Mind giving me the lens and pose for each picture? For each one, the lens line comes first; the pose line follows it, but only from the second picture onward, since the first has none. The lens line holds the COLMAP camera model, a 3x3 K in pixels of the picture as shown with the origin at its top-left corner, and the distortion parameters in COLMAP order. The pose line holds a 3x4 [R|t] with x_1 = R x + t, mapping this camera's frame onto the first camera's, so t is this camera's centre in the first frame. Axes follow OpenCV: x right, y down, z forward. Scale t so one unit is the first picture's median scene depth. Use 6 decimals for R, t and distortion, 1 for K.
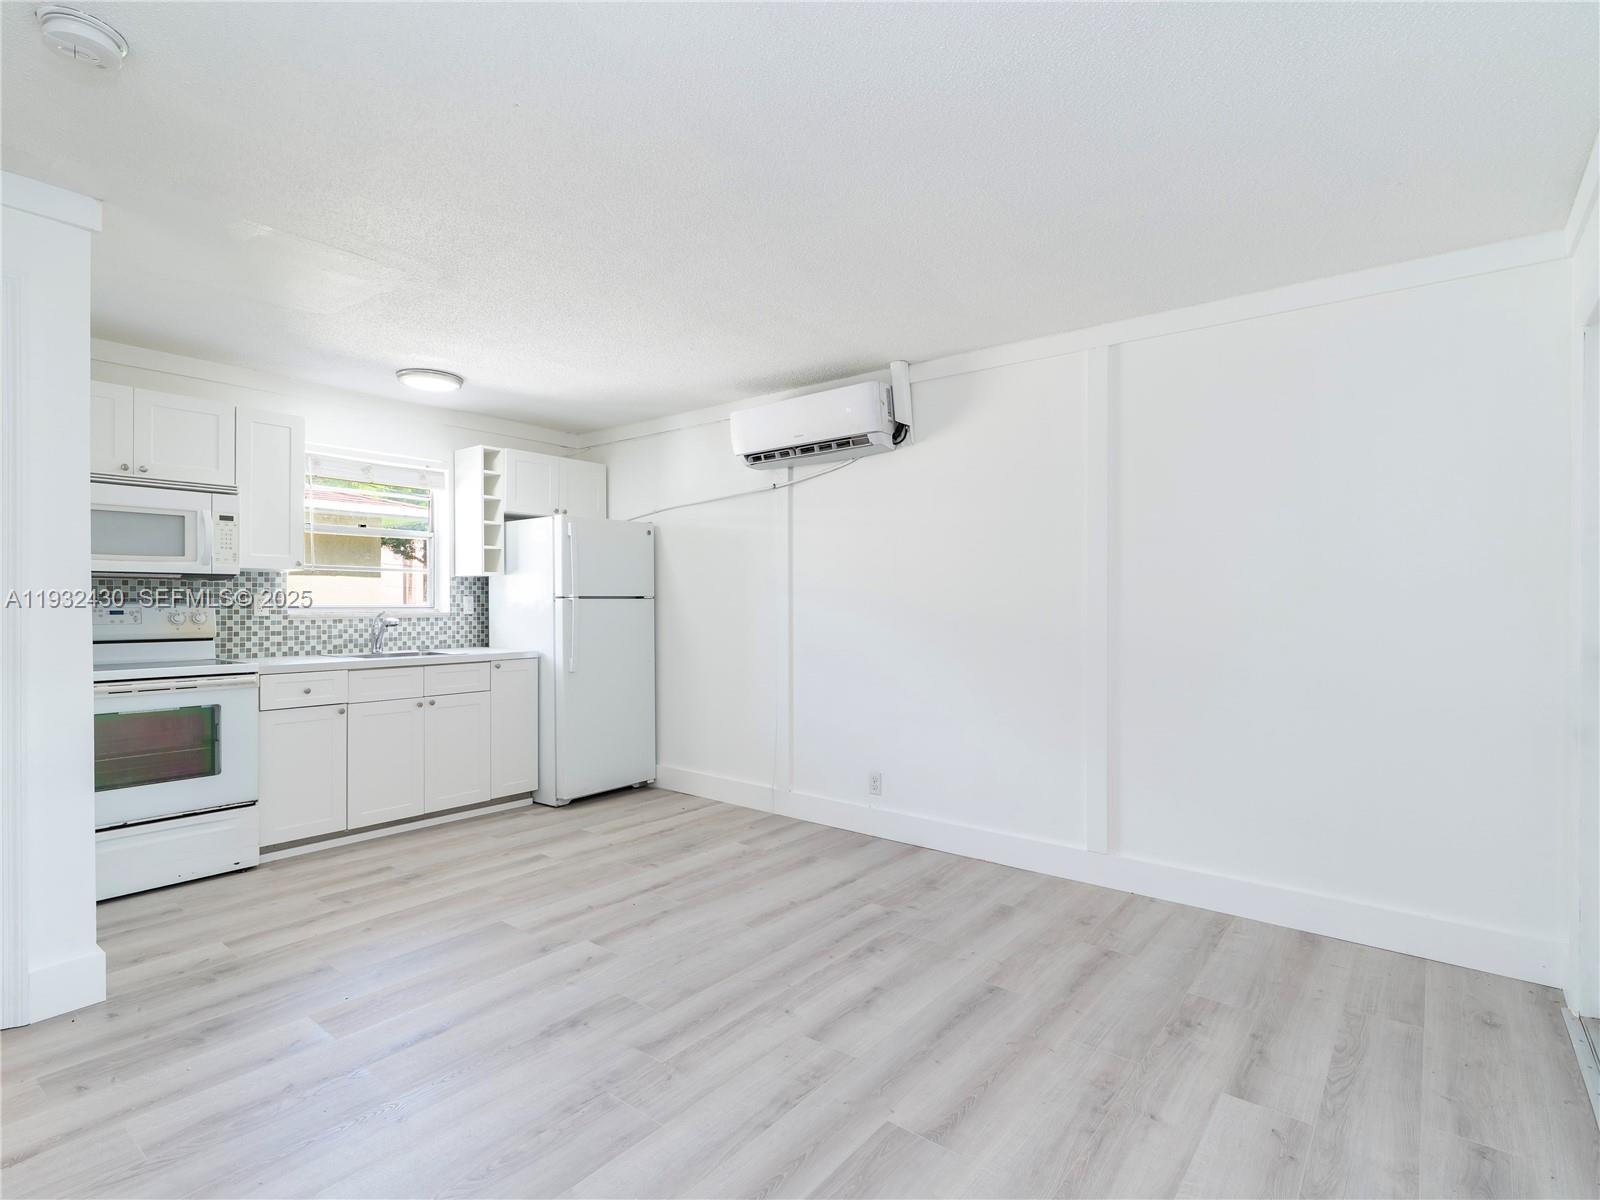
lens RADIAL K [[824.7, 0, 800.0], [0, 824.7, 600.0], [0, 0, 1]] dist [-0.003185, -0.000035]
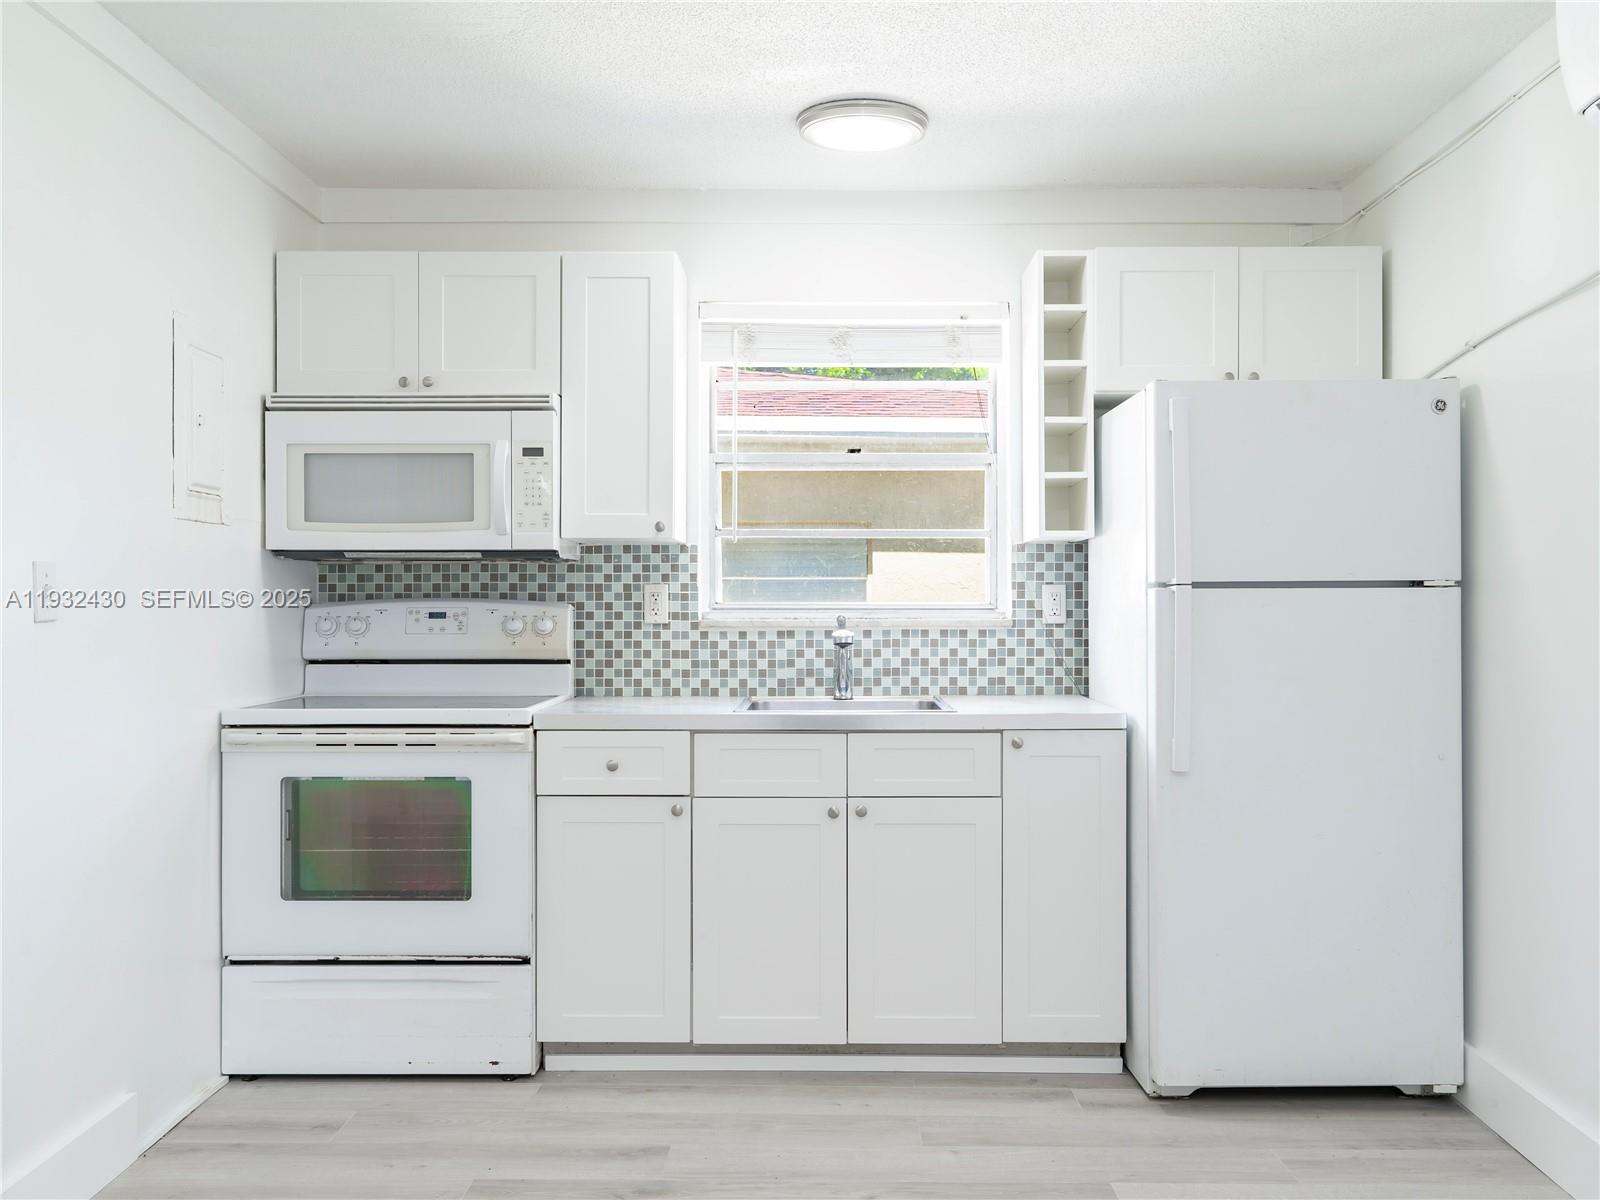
lens RADIAL K [[1409.0, 0, 923.4], [0, 1409.0, 586.1], [0, 0, 1]] dist [0.001342, 0.006705]
pose [[0.603186, -0.008621, -0.797554, 0.219762], [0.003908, 0.999962, -0.007853, 0.002464], [0.797591, 0.001620, 0.603197, 0.547309]]
